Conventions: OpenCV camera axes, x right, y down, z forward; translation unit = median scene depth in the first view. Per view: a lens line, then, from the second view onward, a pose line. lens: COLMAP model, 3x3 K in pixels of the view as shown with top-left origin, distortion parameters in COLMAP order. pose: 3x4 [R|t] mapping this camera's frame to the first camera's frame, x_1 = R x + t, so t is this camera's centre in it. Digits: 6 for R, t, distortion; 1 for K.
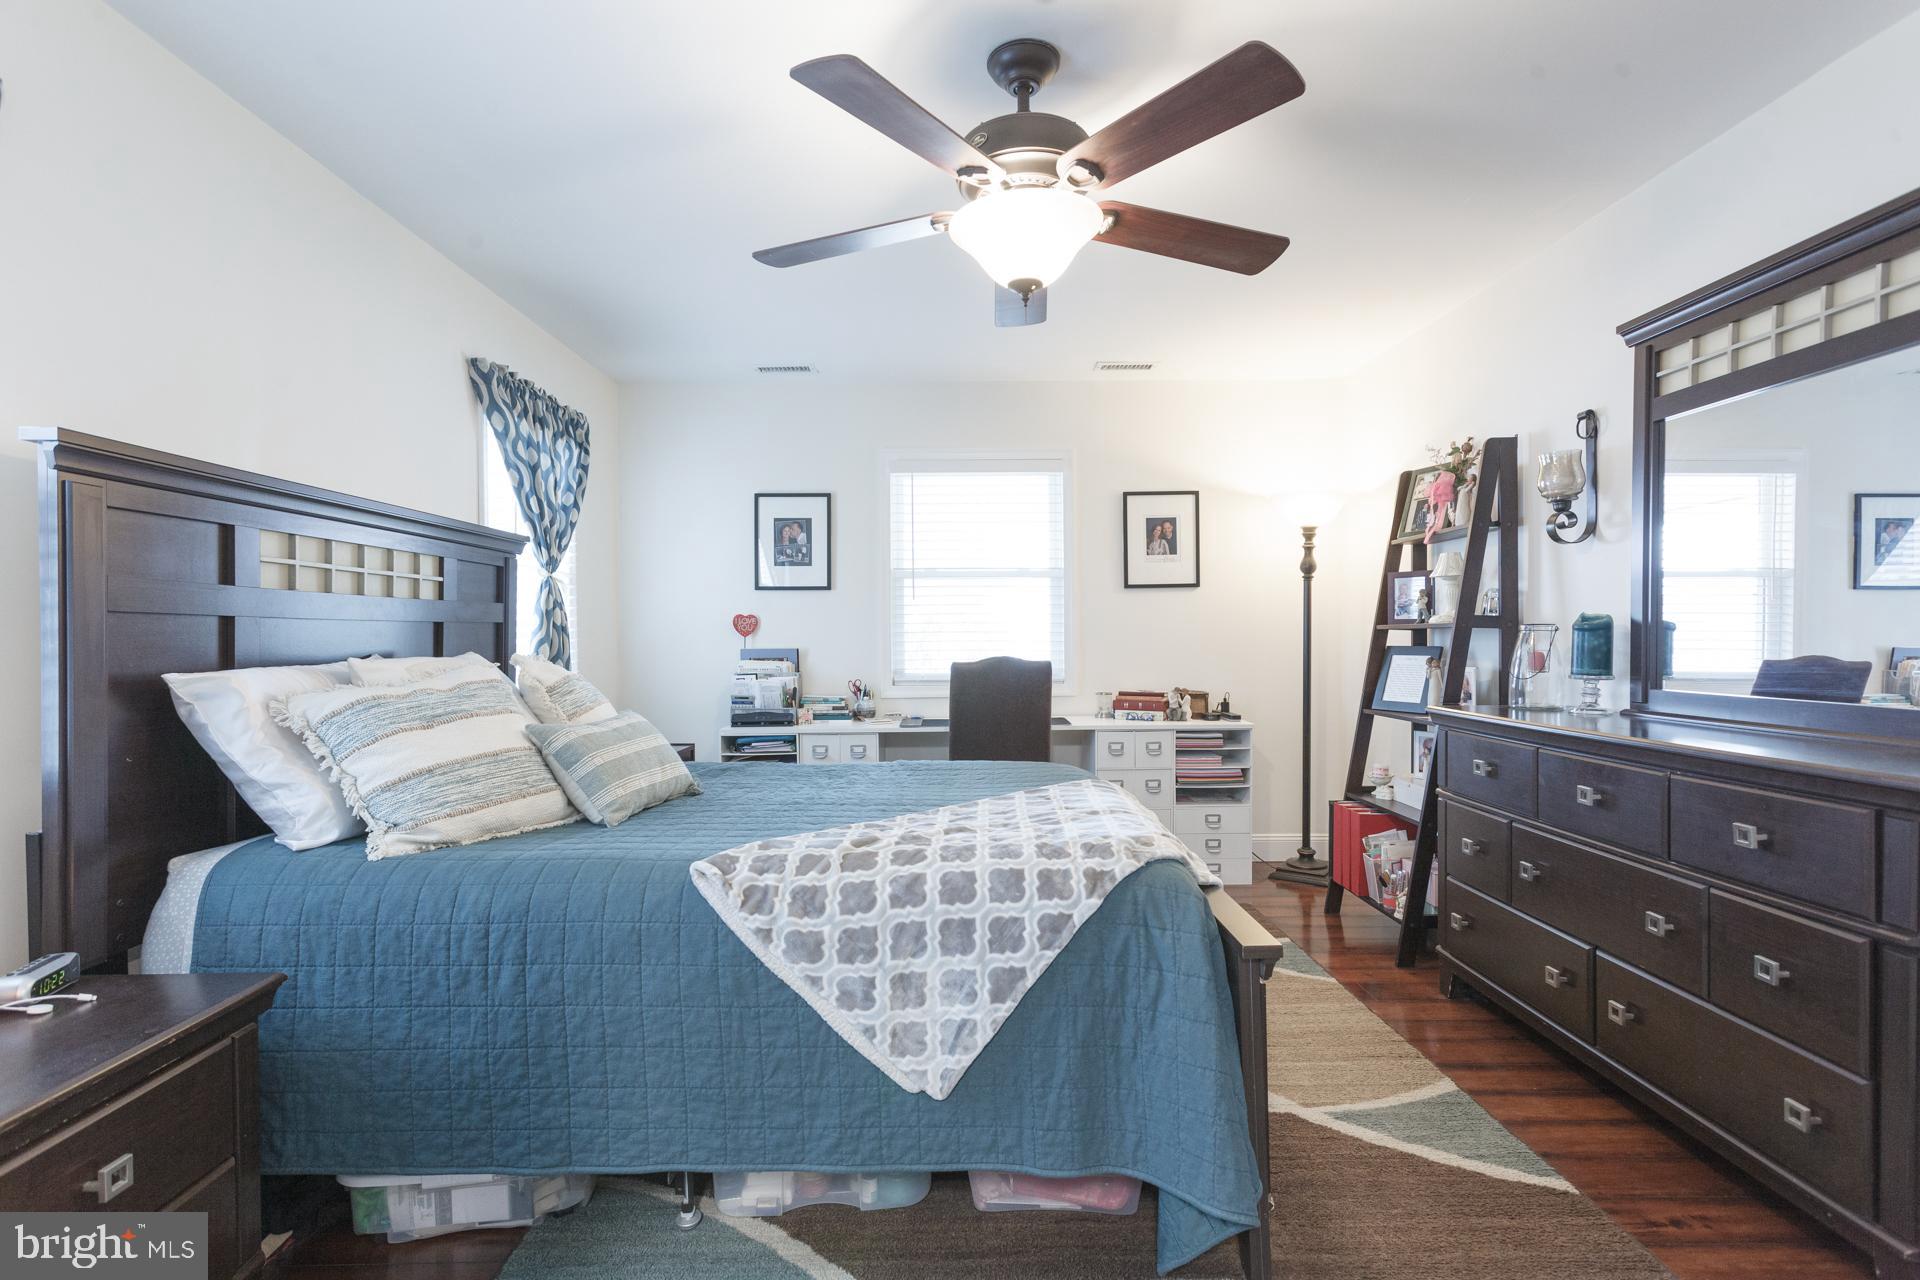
lens RADIAL K [[917.0, 0, 955.6], [0, 917.0, 637.7], [0, 0, 1]] dist [0.002285, 0.002555]
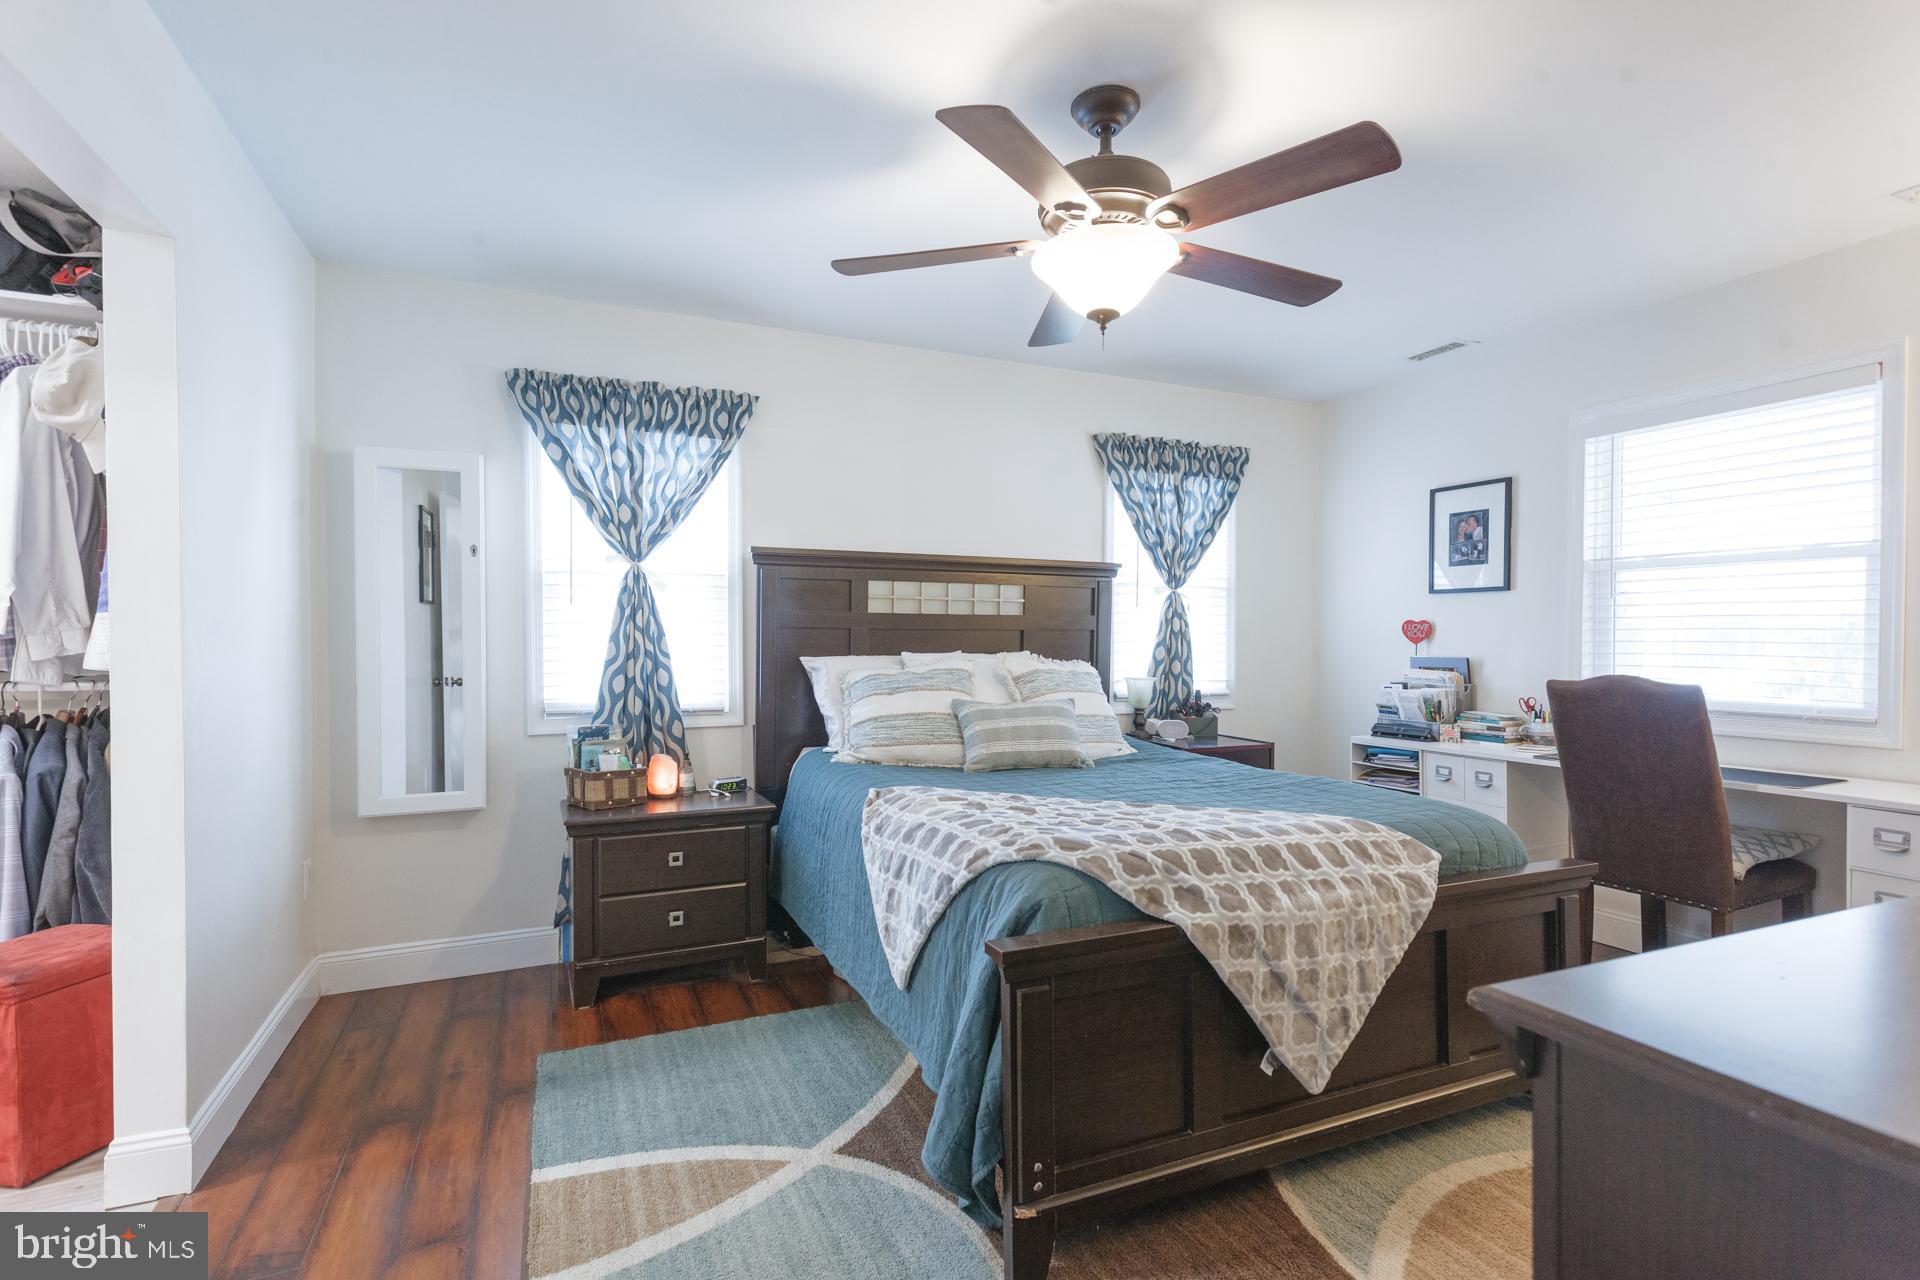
lens RADIAL K [[917.0, 0, 960.3], [0, 917.0, 638.6], [0, 0, 1]] dist [0.002285, 0.002555]
pose [[0.417181, 0.005858, -0.908804, 0.435881], [-0.010862, 0.999940, 0.001459, -0.002863], [0.908758, 0.009263, 0.417220, 0.184173]]
